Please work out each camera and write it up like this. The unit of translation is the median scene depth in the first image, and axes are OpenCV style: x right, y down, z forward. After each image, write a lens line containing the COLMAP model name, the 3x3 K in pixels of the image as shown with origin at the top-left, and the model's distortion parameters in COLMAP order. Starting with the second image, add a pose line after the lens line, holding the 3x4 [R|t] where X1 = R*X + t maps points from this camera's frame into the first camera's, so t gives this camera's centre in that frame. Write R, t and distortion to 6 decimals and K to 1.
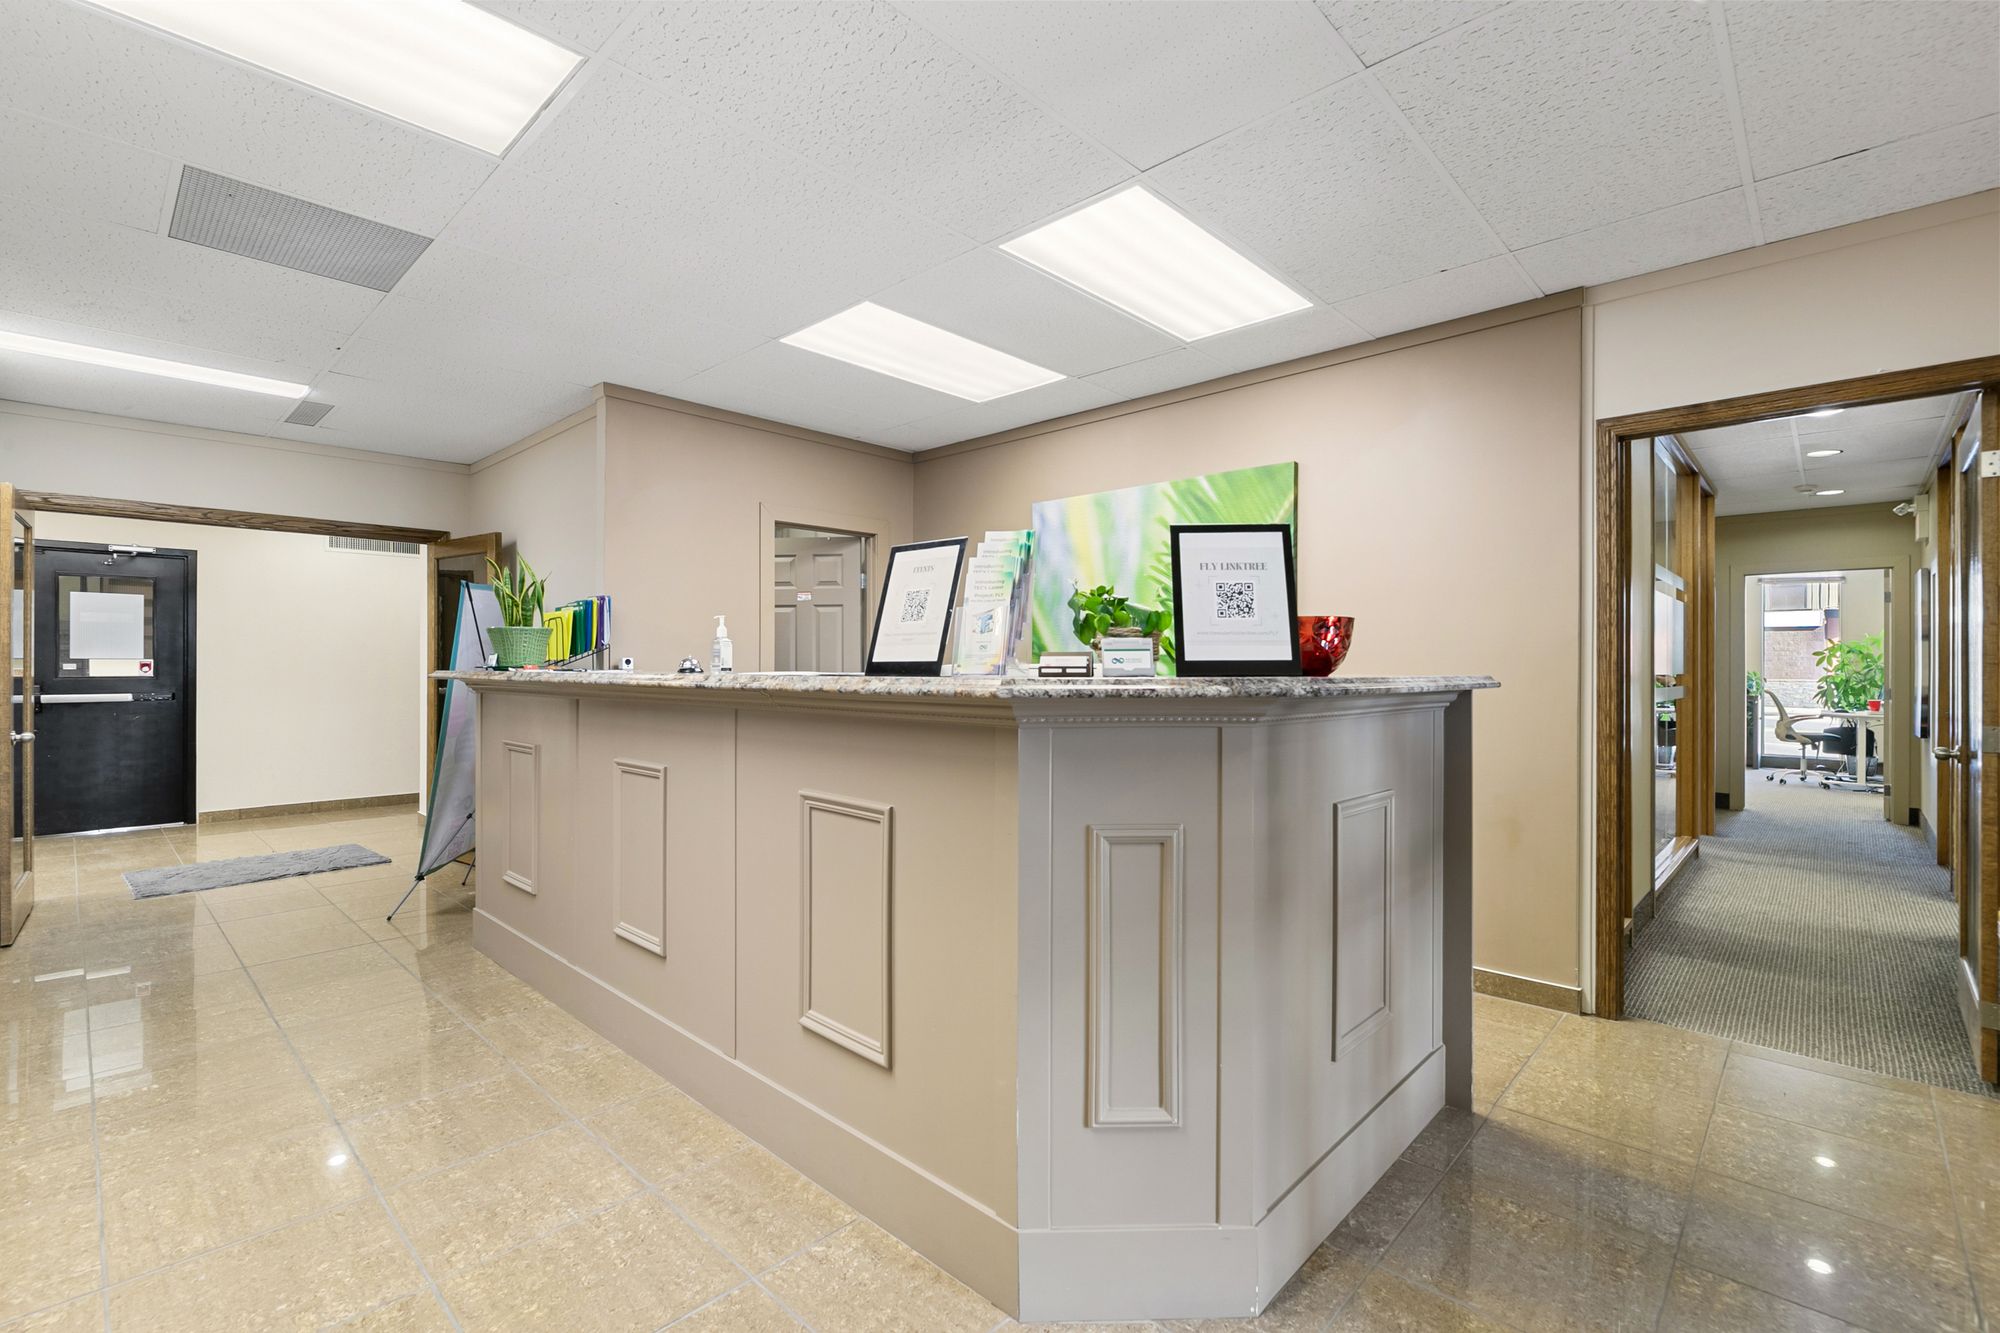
lens RADIAL K [[859.5, 0, 999.1], [0, 859.5, 666.8], [0, 0, 1]] dist [0.000520, -0.001034]
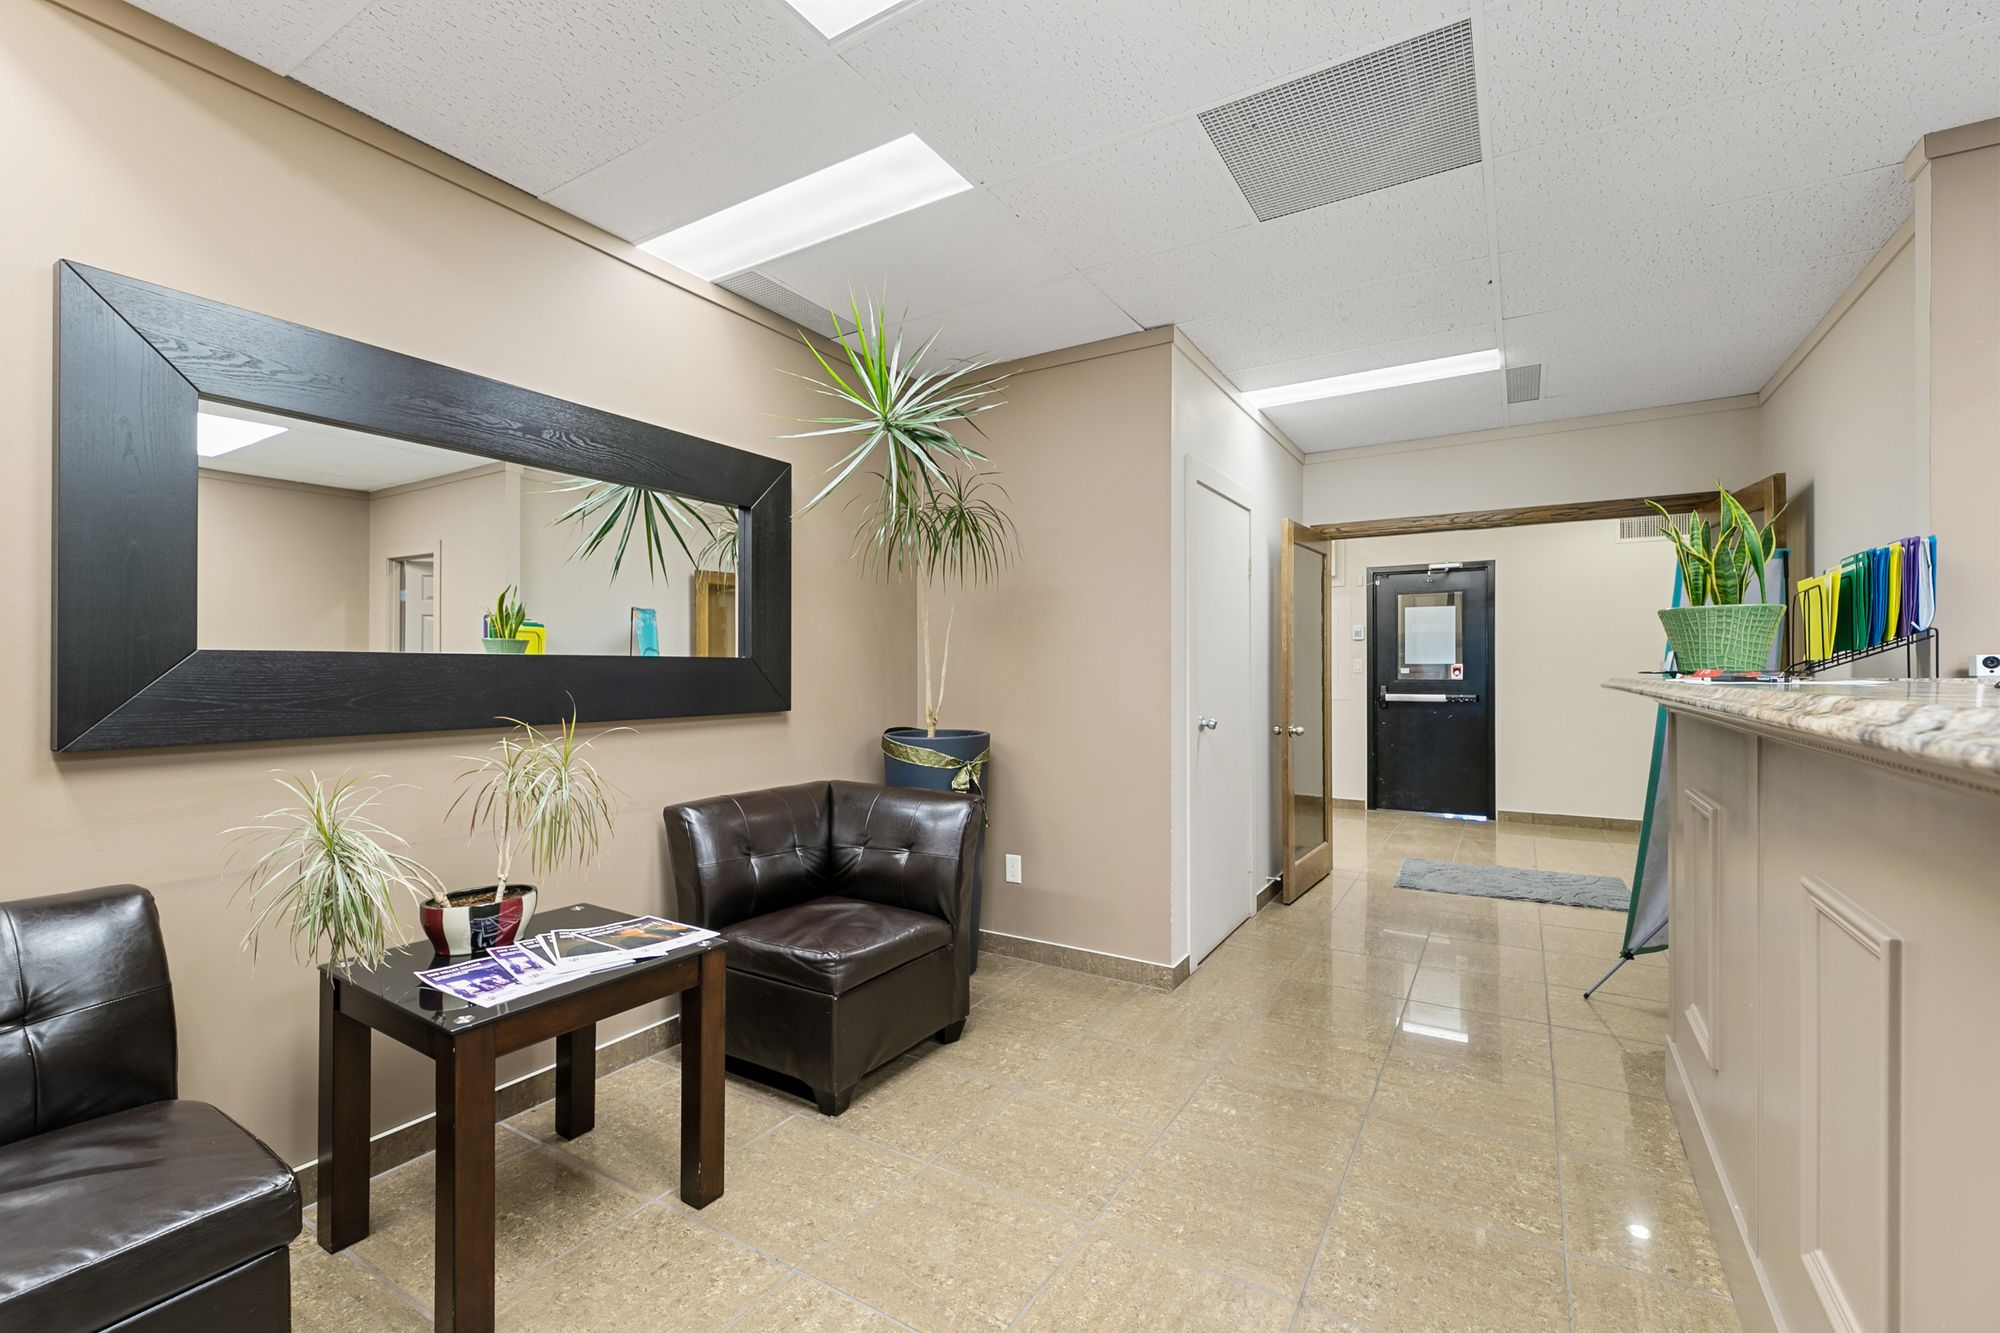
lens RADIAL K [[859.5, 0, 993.5], [0, 859.5, 666.3], [0, 0, 1]] dist [0.000520, -0.001034]
pose [[0.205380, -0.004692, -0.978671, -0.041832], [0.000480, 0.999989, -0.004693, -0.000987], [0.978682, 0.000494, 0.205380, 0.225592]]
